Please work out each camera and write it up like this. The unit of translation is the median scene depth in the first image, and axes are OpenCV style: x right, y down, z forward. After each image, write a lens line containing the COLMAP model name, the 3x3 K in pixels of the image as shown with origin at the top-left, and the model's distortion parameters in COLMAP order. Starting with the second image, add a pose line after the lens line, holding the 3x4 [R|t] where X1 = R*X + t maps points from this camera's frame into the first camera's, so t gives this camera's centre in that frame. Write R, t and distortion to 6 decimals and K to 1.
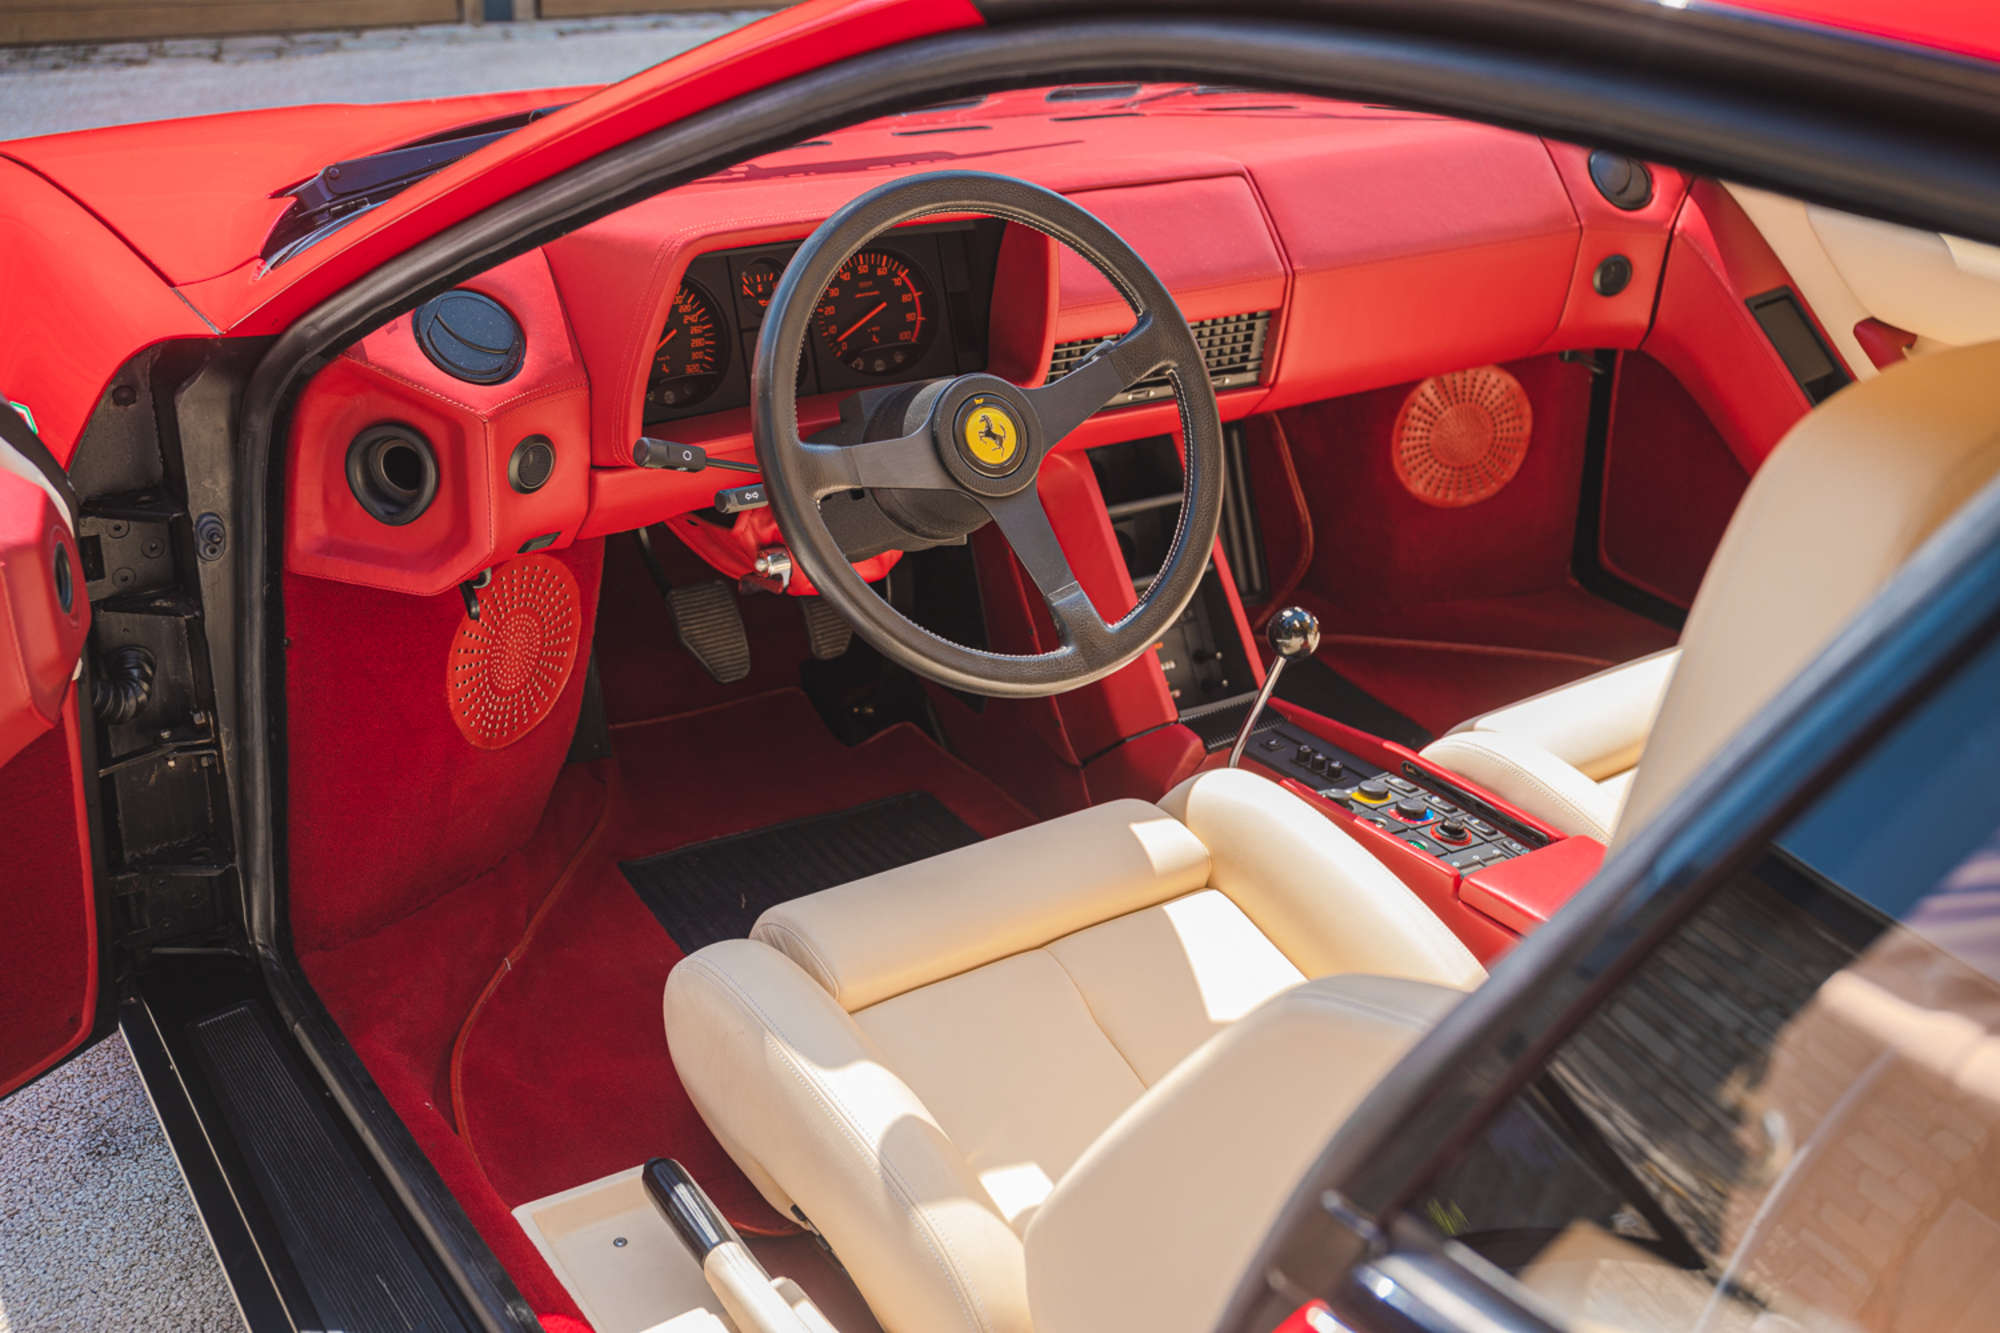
lens RADIAL K [[2183.9, 0, 997.8], [0, 2183.9, 663.3], [0, 0, 1]] dist [0.006265, 0.000000]
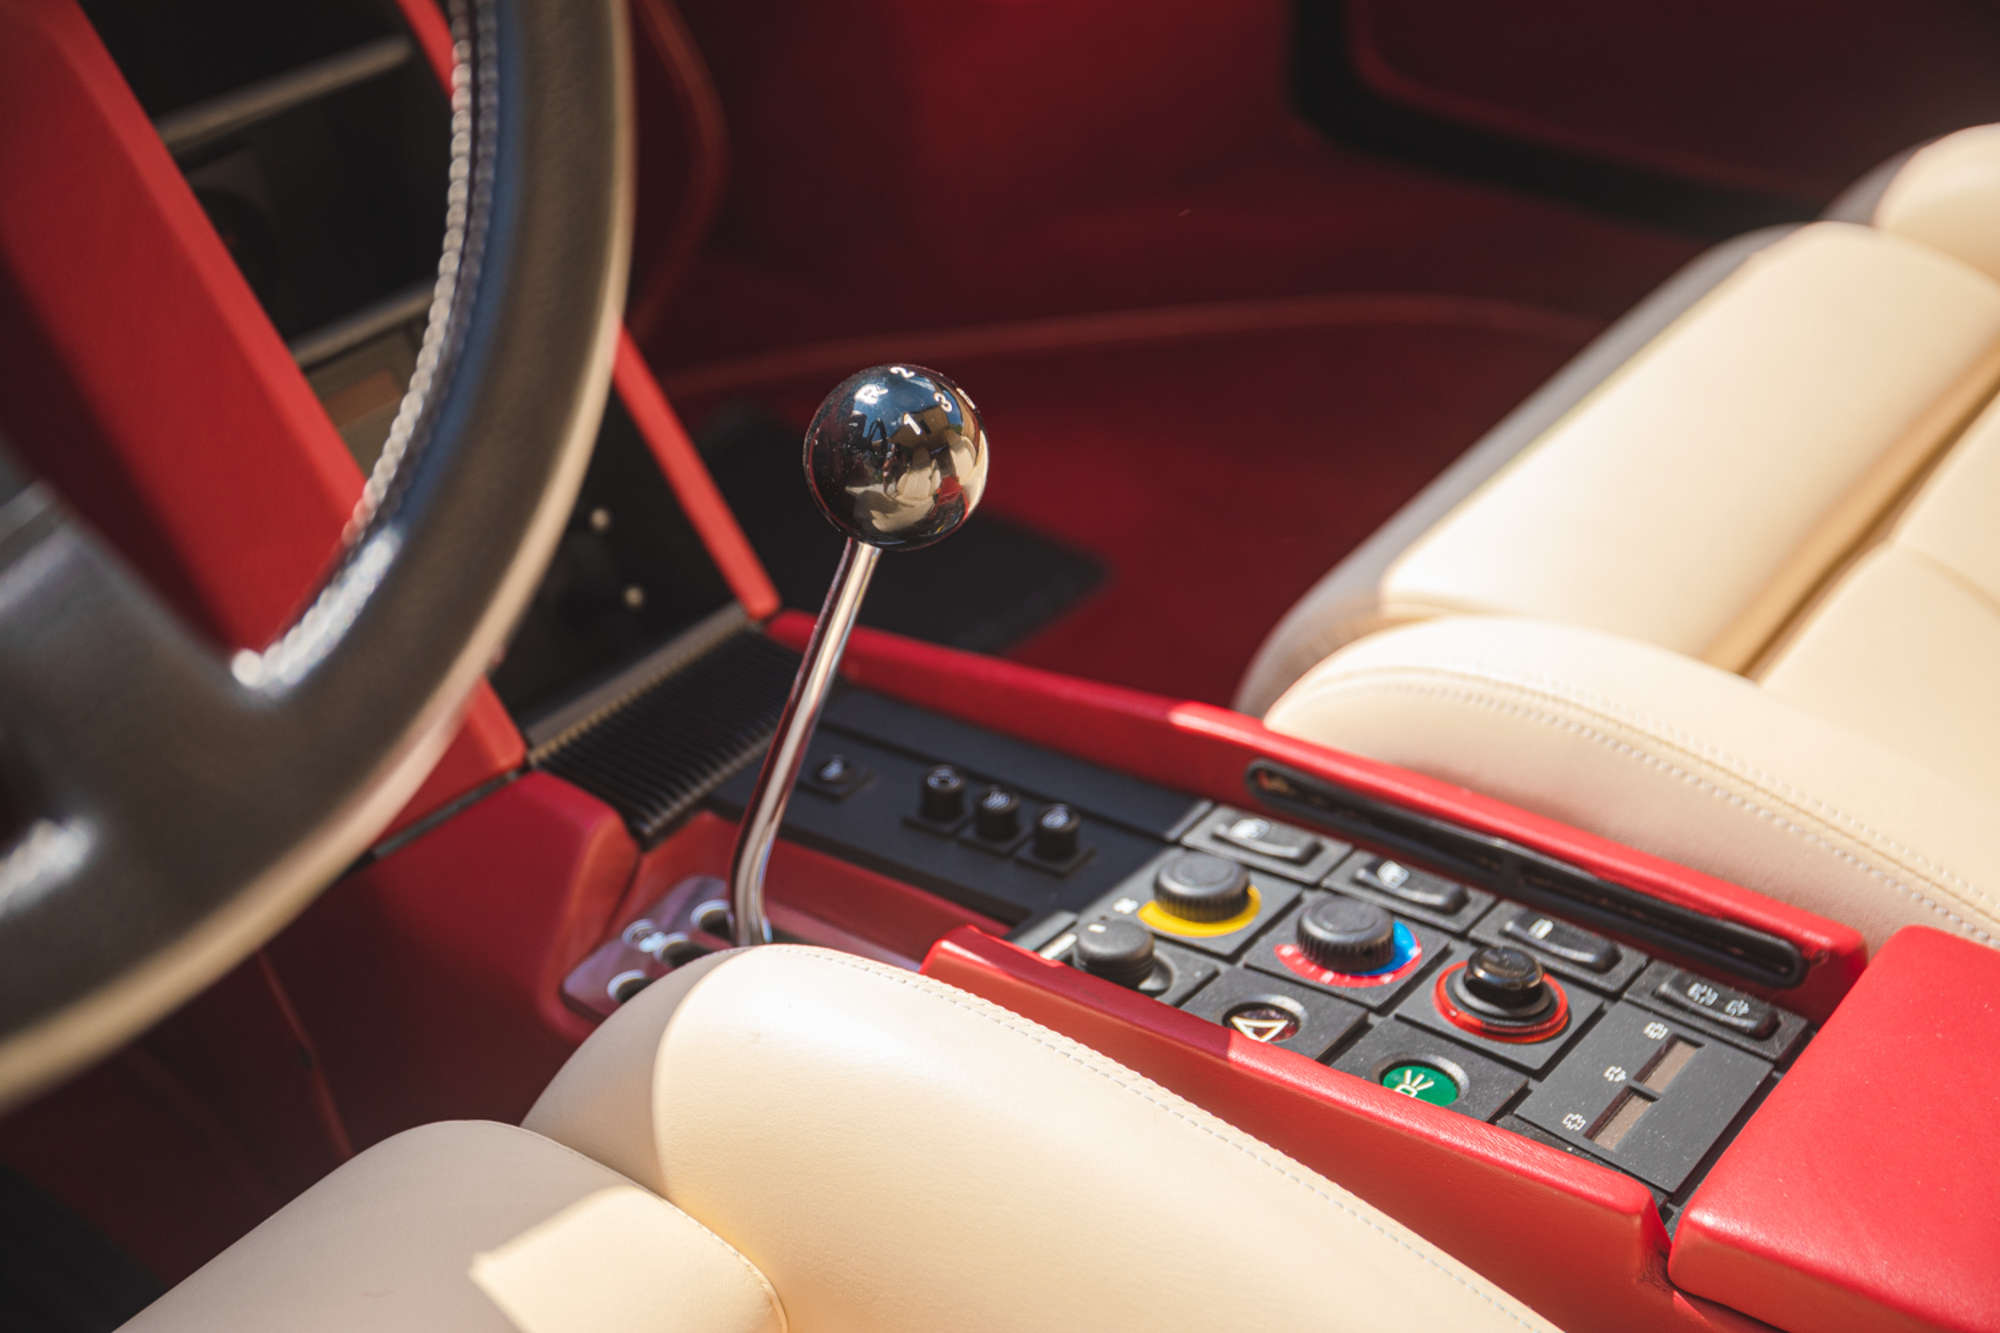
lens RADIAL K [[3293.4, 0, 993.1], [0, 3293.4, 675.9], [0, 0, 1]] dist [0.278975, 0.000000]
pose [[0.947623, -0.202786, 0.246755, 0.032344], [0.177175, 0.976571, 0.122143, -0.035144], [-0.265743, -0.072027, 0.961350, 0.554215]]
